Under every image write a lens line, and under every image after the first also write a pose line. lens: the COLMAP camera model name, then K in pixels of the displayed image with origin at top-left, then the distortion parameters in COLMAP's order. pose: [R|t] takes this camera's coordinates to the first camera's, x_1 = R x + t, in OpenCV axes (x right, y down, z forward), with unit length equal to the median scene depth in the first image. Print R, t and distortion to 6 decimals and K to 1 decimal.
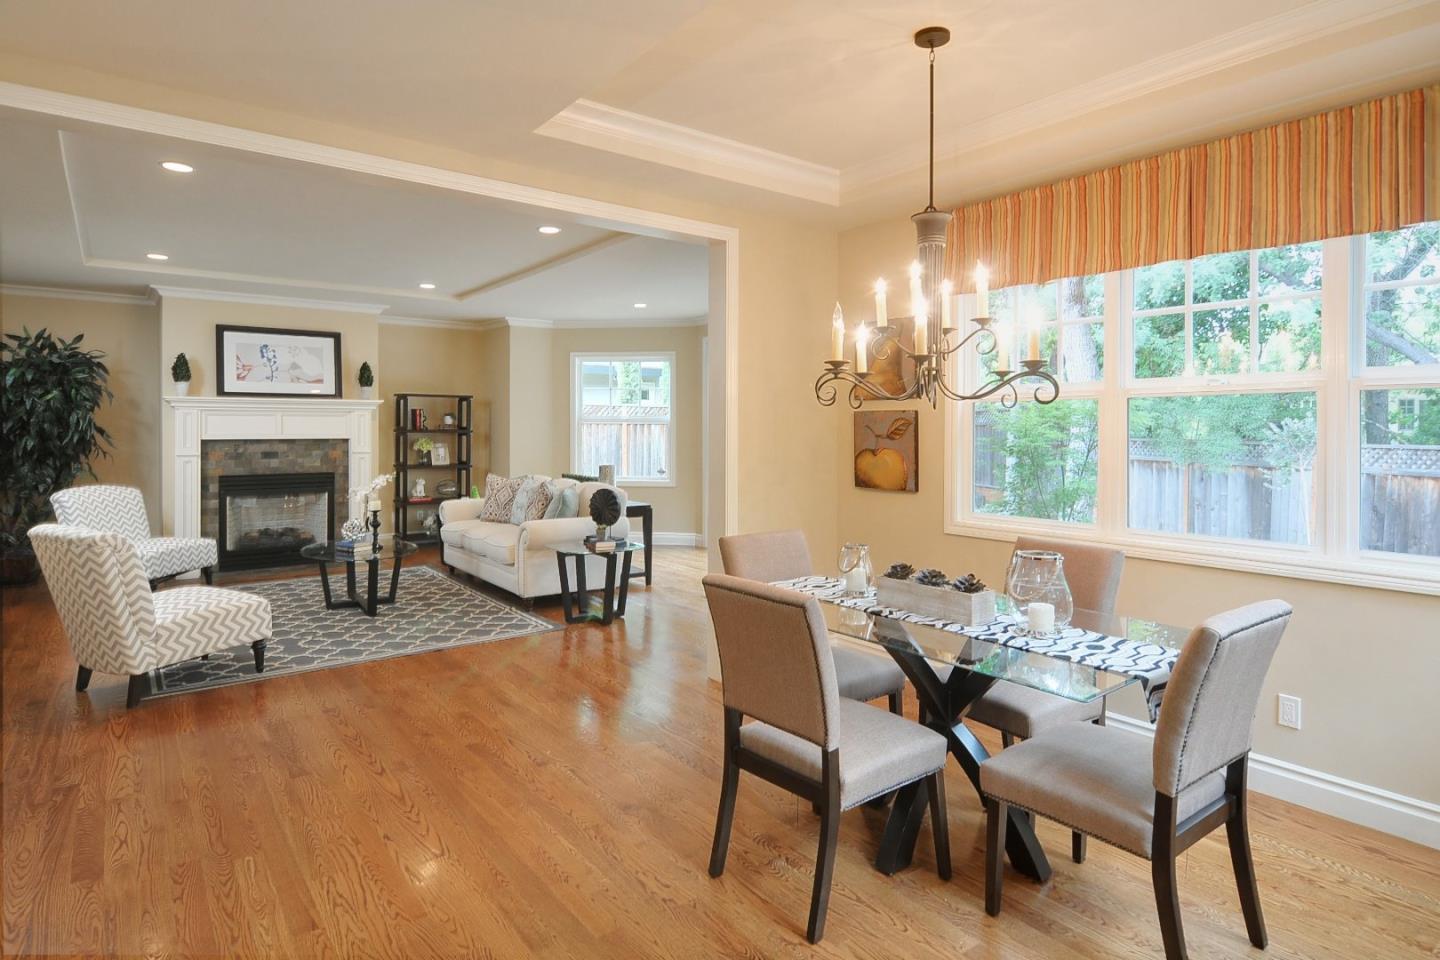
lens RADIAL K [[789.5, 0, 720.5], [0, 789.5, 427.5], [0, 0, 1]] dist [0.005116, -0.001151]
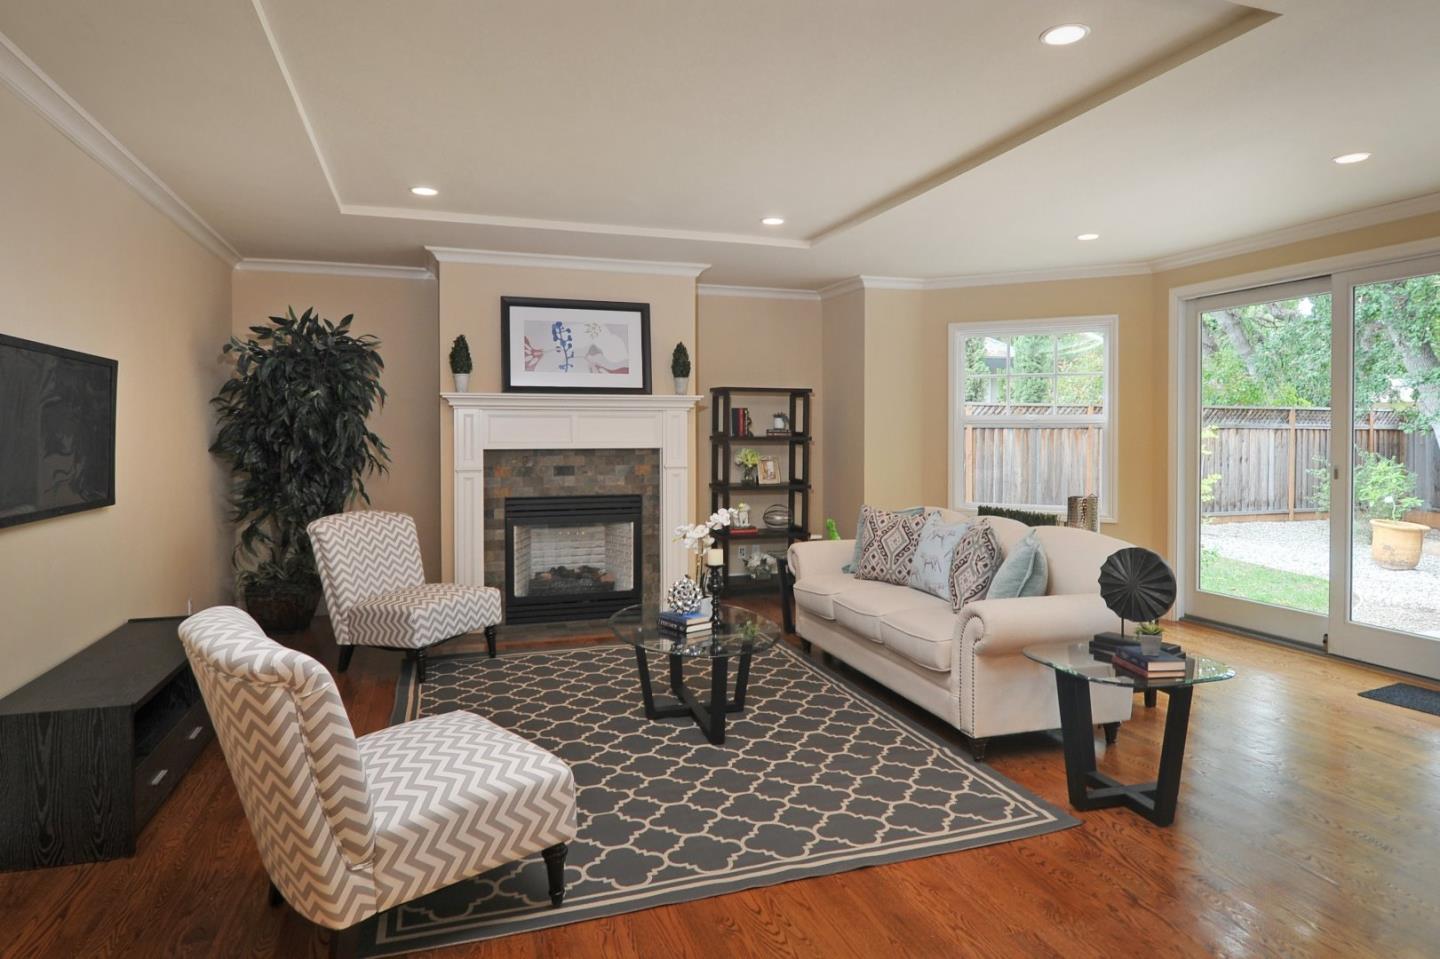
lens RADIAL K [[830.5, 0, 726.7], [0, 830.5, 442.0], [0, 0, 1]] dist [-0.009775, -0.001038]
pose [[0.949379, 0.001195, -0.314131, -0.200810], [0.002127, 0.999945, 0.010230, 0.000242], [0.314126, -0.010380, 0.949325, 0.342522]]
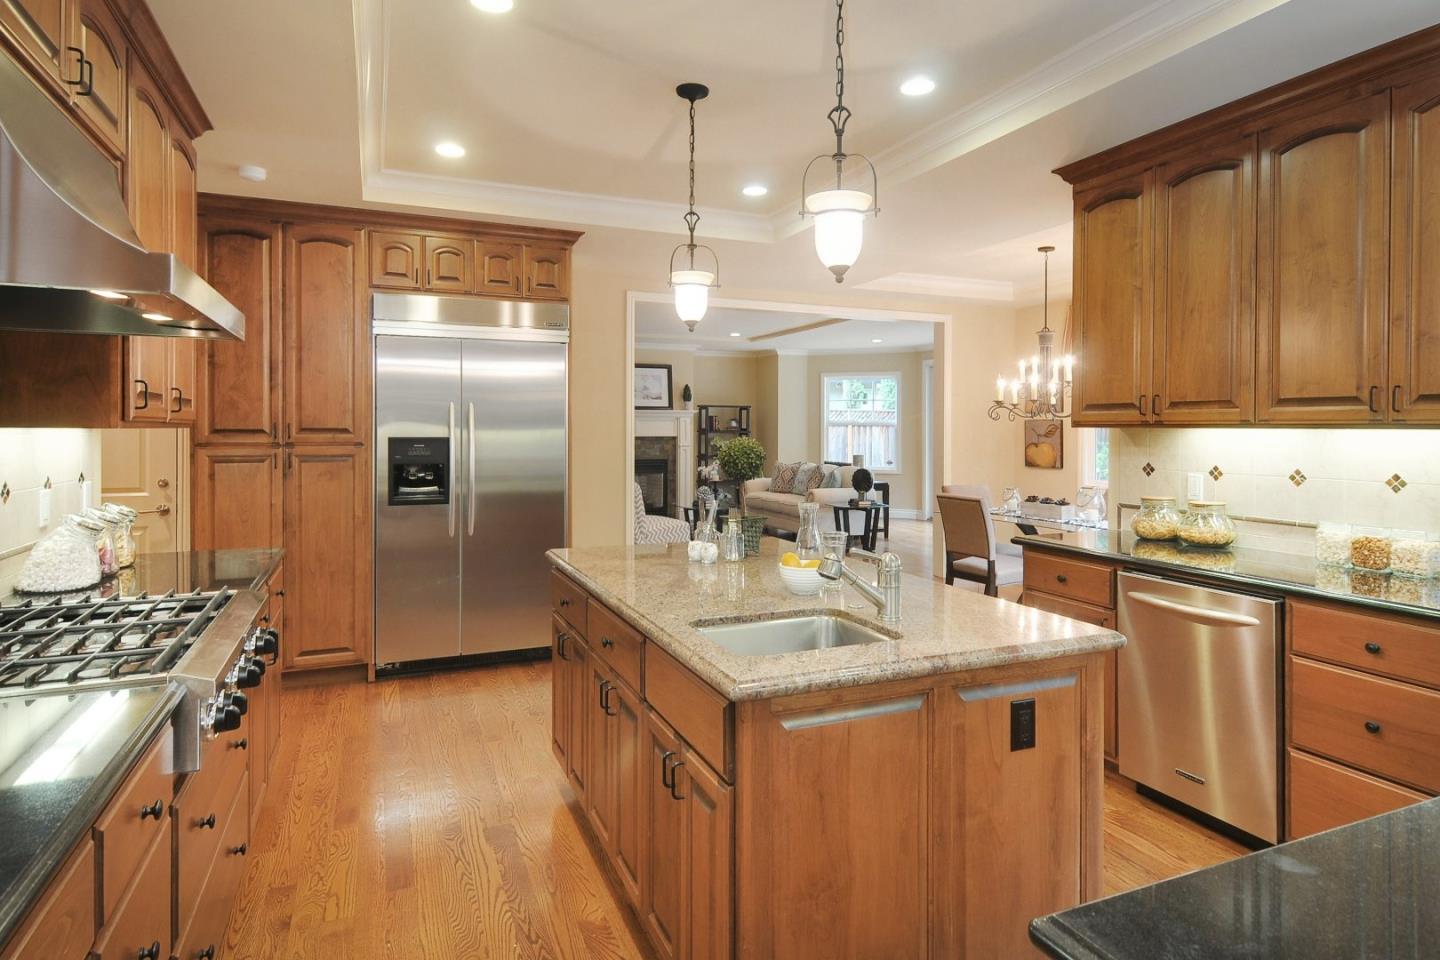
lens RADIAL K [[830.5, 0, 715.2], [0, 830.5, 427.1], [0, 0, 1]] dist [-0.009775, -0.001038]
pose [[0.968362, 0.000710, -0.249547, -0.016502], [-0.000930, 0.999999, -0.000763, -0.002869], [0.249546, 0.000971, 0.968362, -0.567195]]
